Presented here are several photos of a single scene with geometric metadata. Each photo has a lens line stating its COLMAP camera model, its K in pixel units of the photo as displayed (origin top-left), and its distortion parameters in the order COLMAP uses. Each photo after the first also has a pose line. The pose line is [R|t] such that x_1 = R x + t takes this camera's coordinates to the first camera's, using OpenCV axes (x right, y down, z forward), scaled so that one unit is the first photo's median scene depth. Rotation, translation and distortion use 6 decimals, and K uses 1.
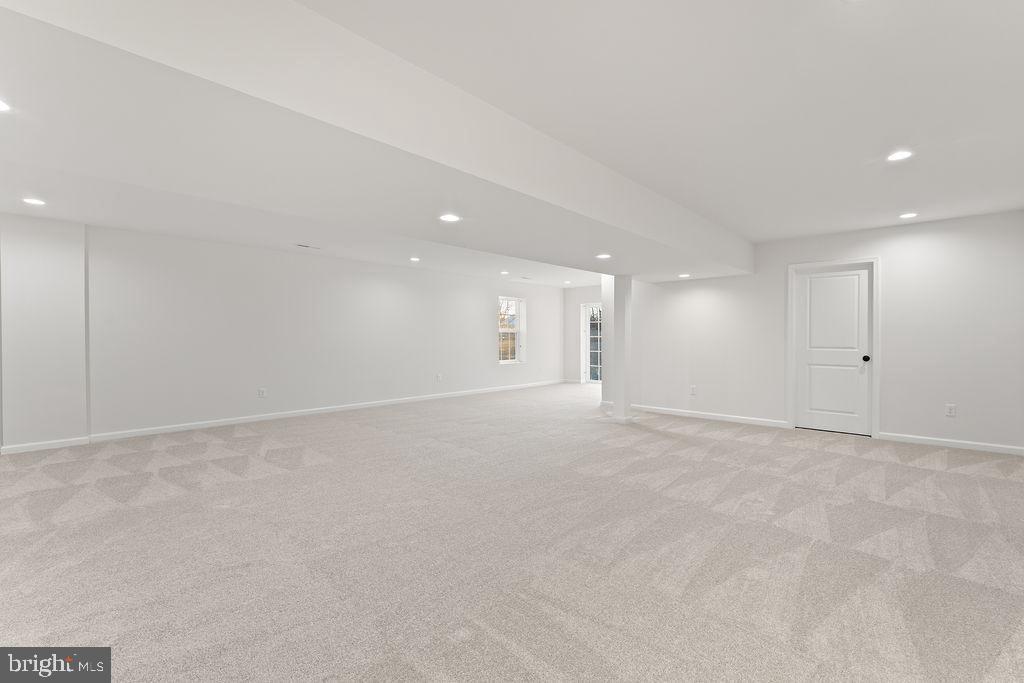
lens RADIAL K [[438.2, 0, 511.1], [0, 438.2, 342.2], [0, 0, 1]] dist [0.005087, 0.000134]
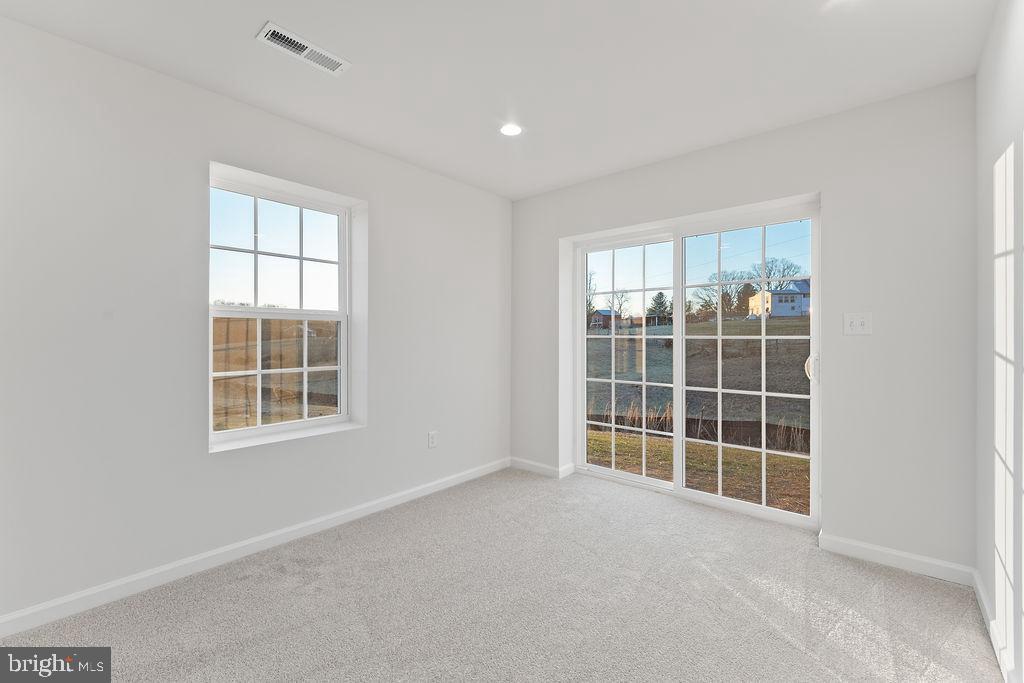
lens RADIAL K [[438.2, 0, 512.9], [0, 438.2, 337.6], [0, 0, 1]] dist [0.005087, 0.000134]
pose [[0.999880, 0.006565, 0.014003, 0.119196], [-0.006566, 0.999978, 0.000017, -0.010549], [-0.014003, -0.000109, 0.999902, 0.668298]]
